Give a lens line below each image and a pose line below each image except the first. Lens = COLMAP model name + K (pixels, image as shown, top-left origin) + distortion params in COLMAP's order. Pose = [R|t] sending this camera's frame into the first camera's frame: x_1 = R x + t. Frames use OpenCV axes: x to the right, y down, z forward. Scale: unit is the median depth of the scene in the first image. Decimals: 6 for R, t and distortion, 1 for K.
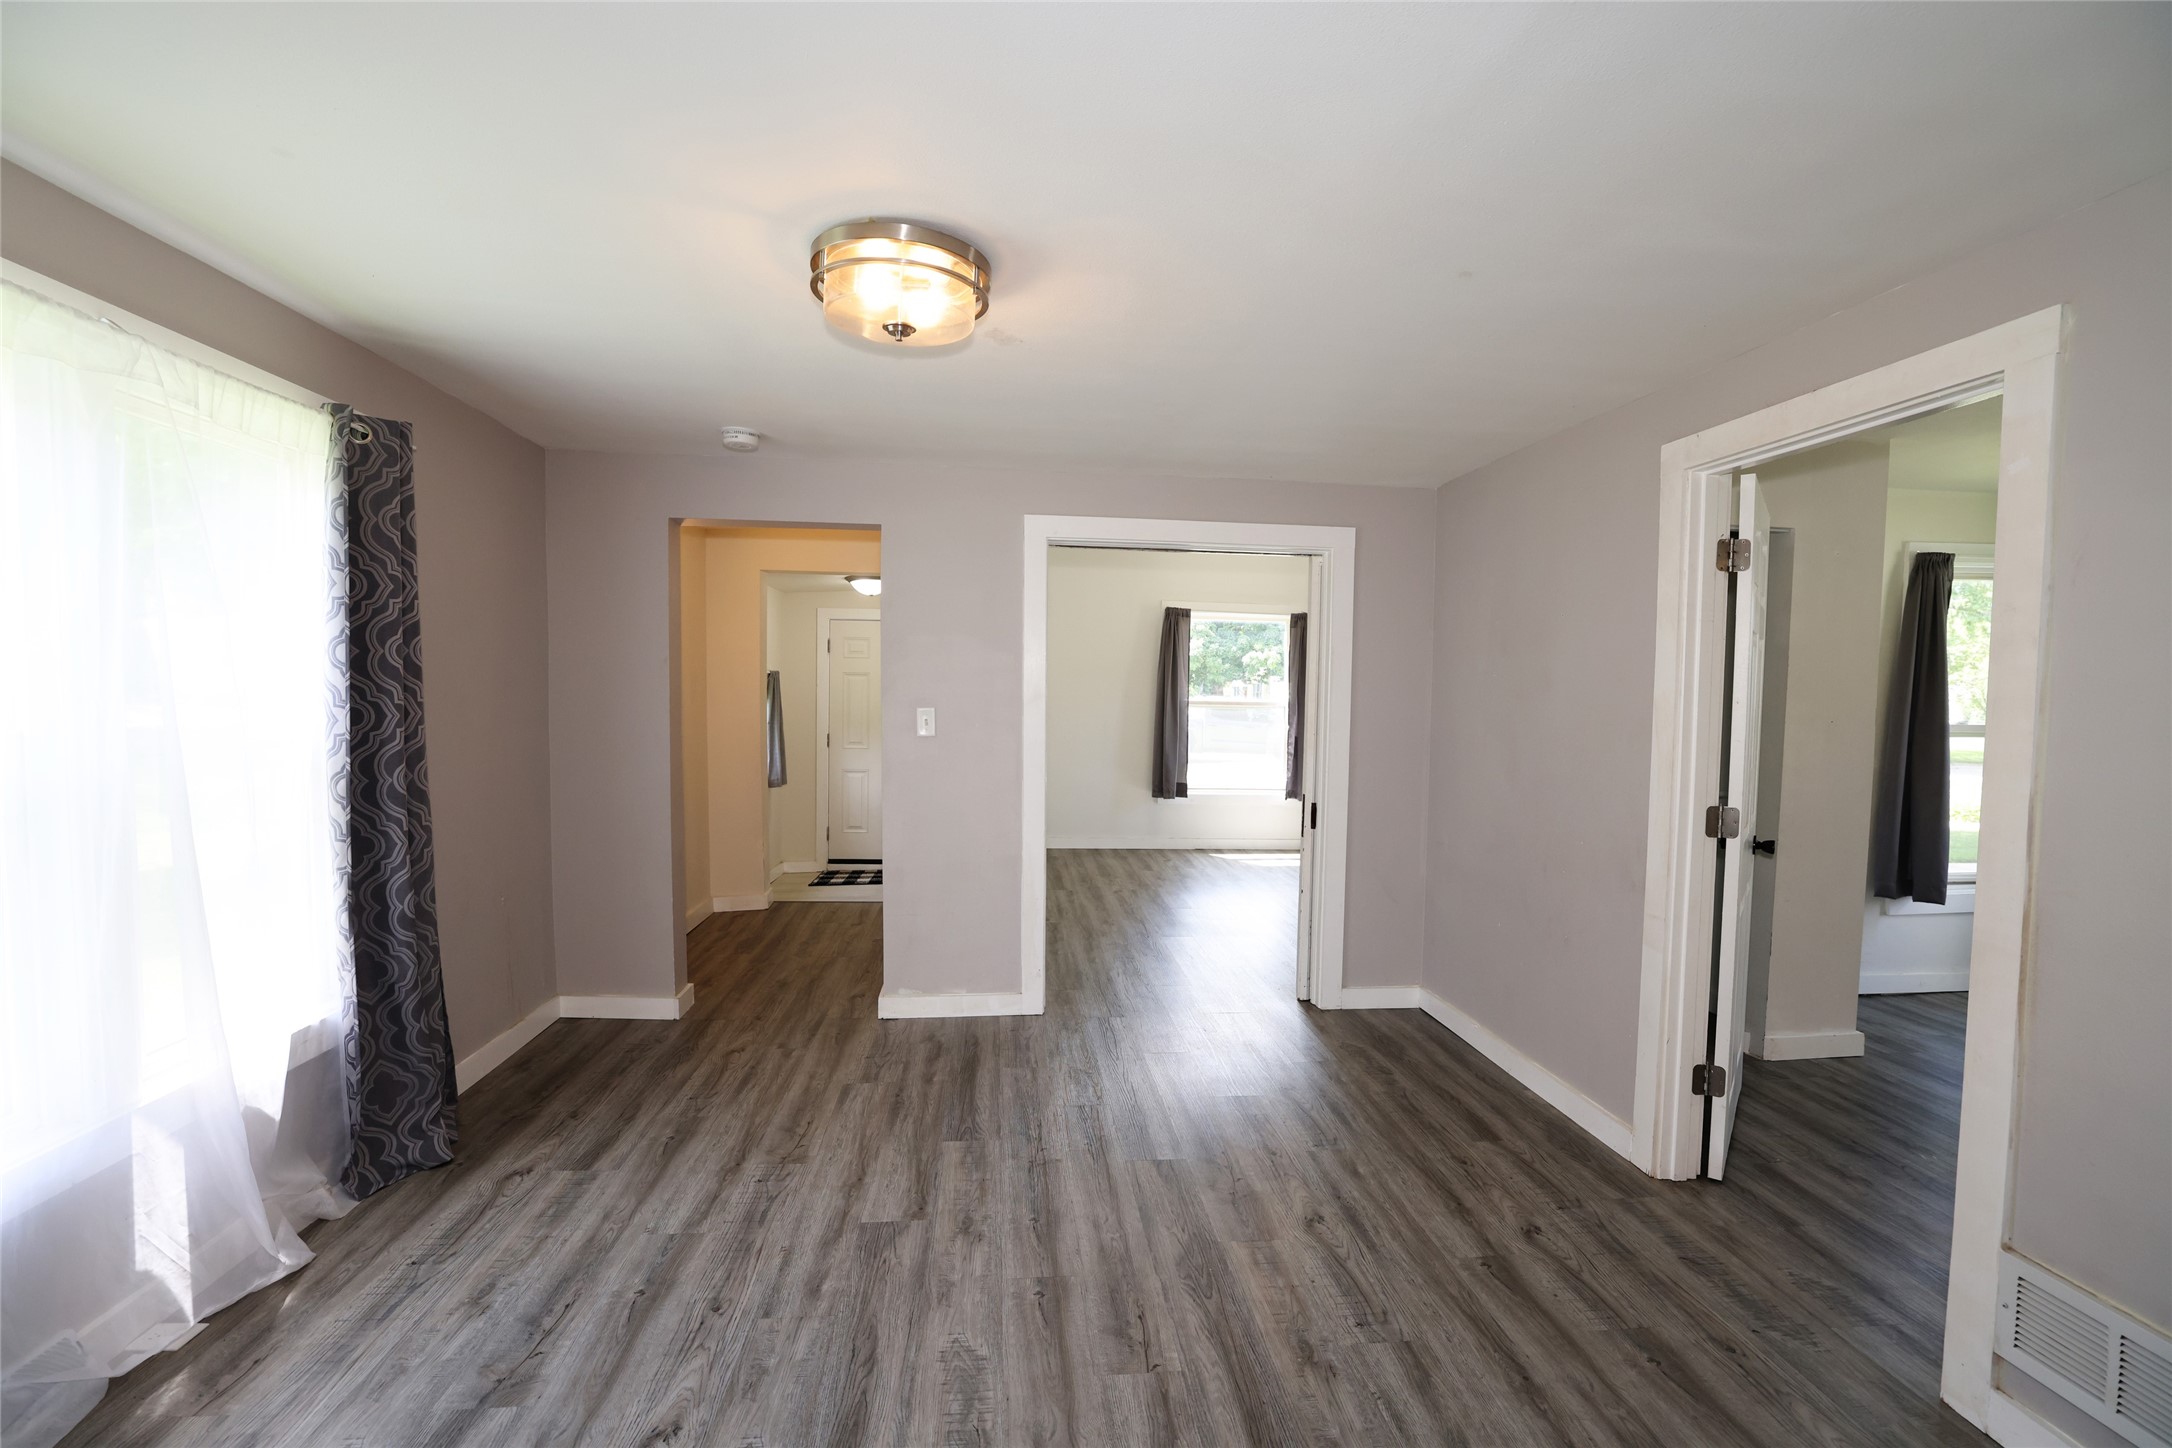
lens RADIAL K [[910.9, 0, 1075.3], [0, 910.9, 721.5], [0, 0, 1]] dist [-0.027123, 0.007997]
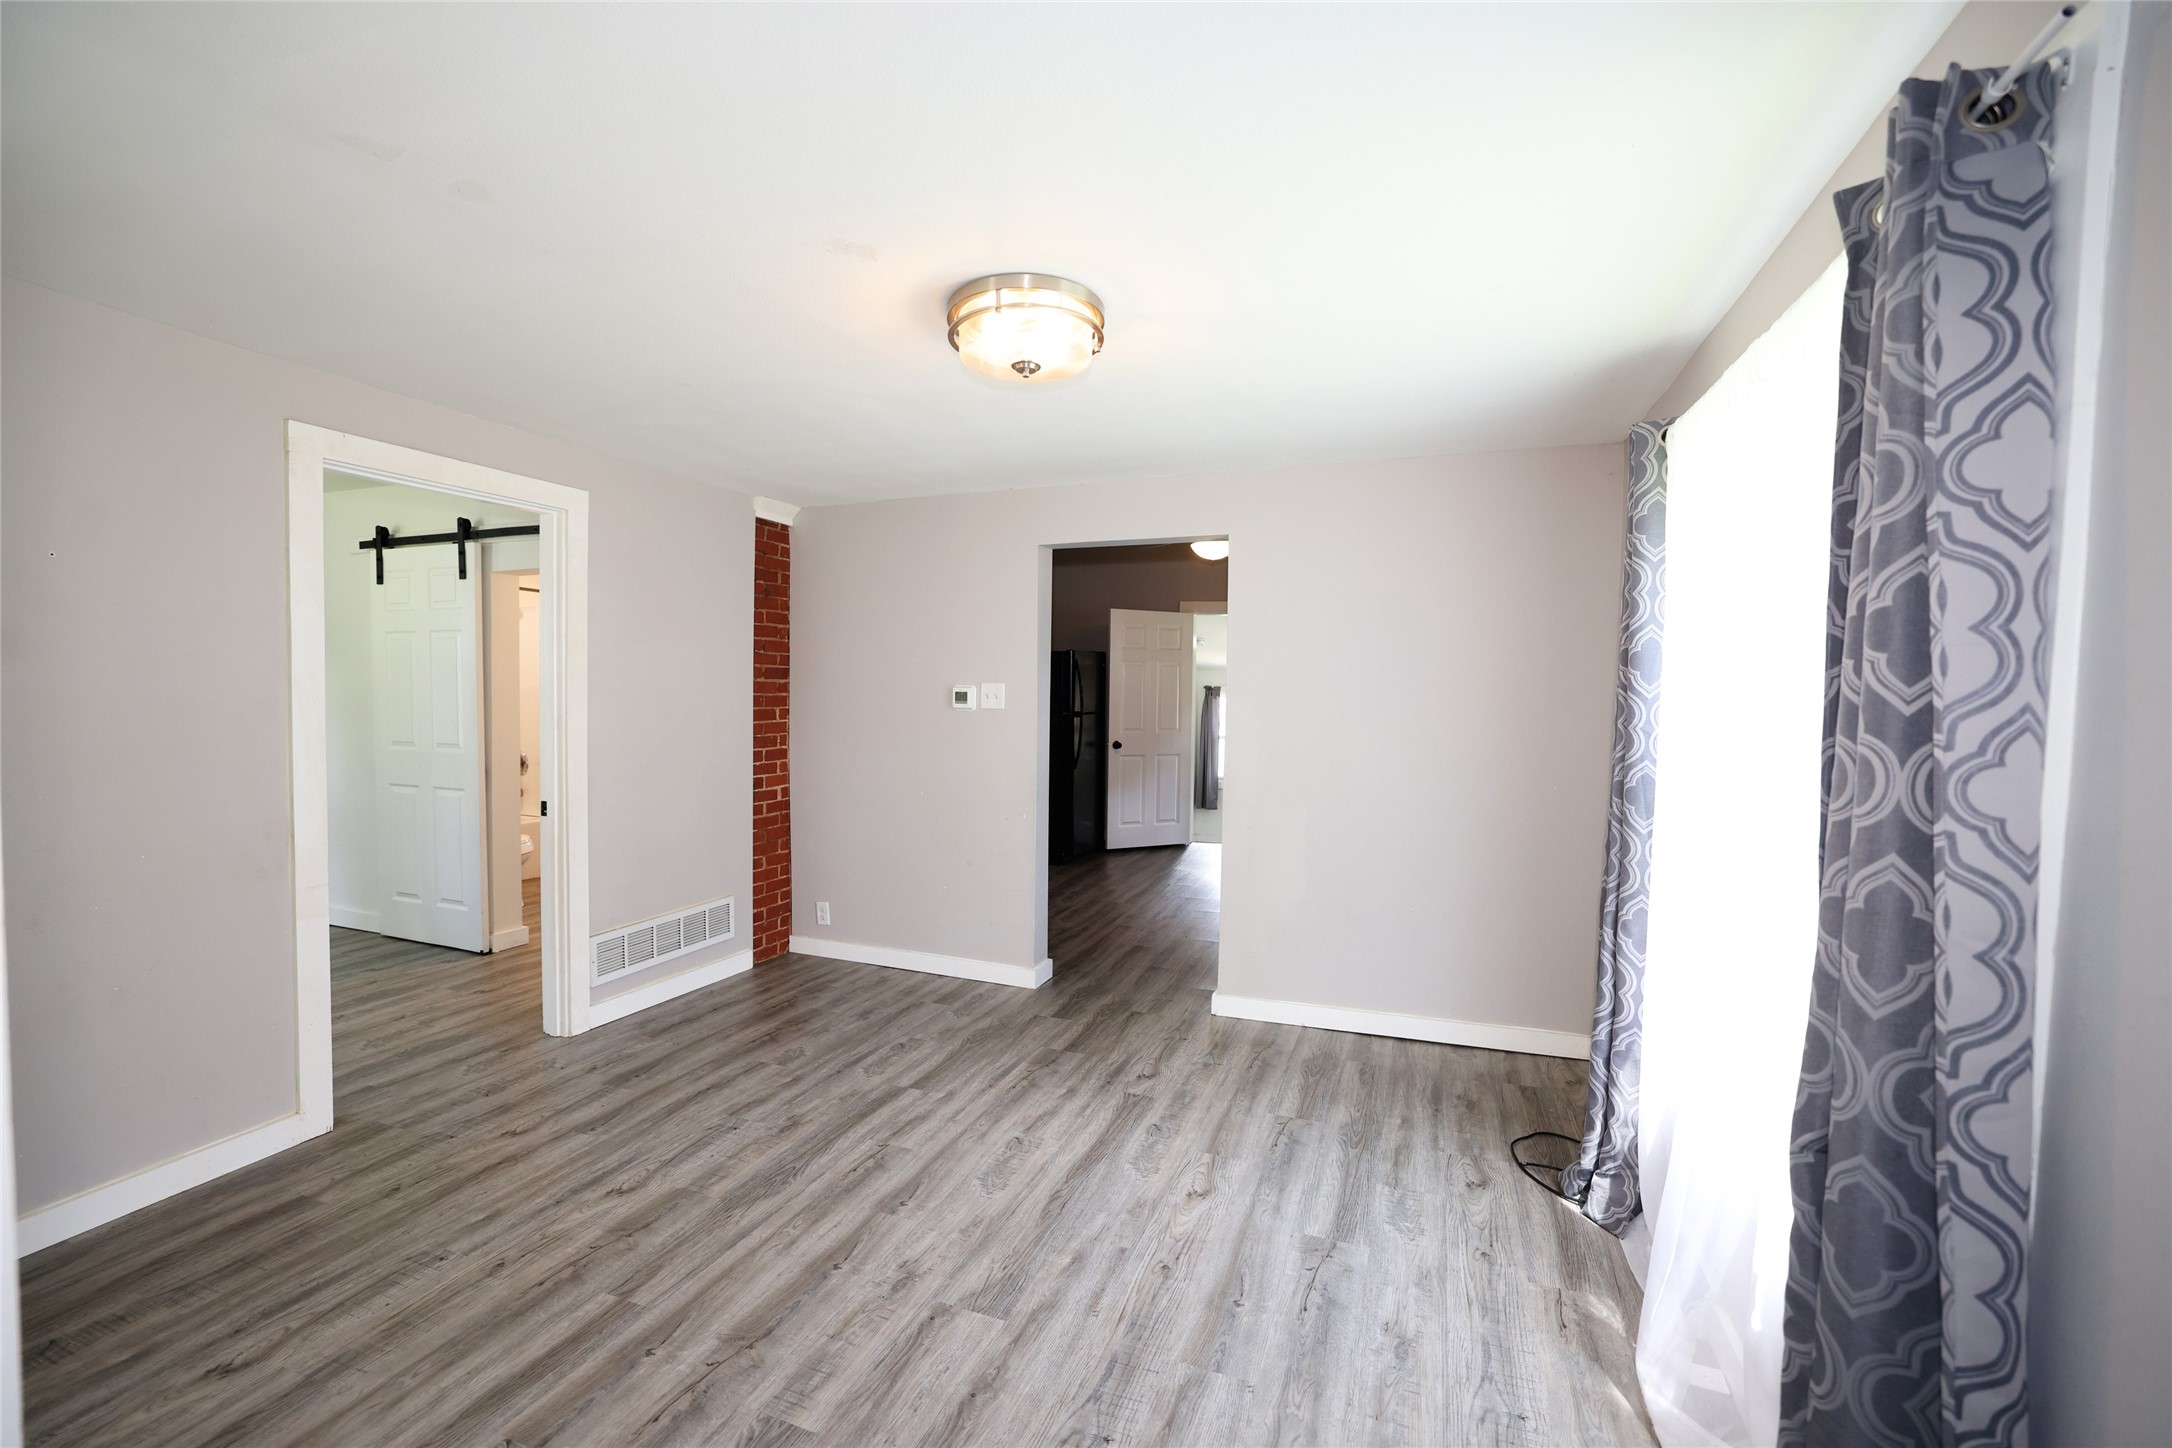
lens RADIAL K [[910.9, 0, 1072.2], [0, 910.9, 725.1], [0, 0, 1]] dist [-0.027123, 0.007997]
pose [[-0.893768, -0.048211, 0.445932, -0.717487], [-0.013430, 0.996637, 0.080832, -0.075864], [-0.448329, 0.066257, -0.891410, 1.884078]]
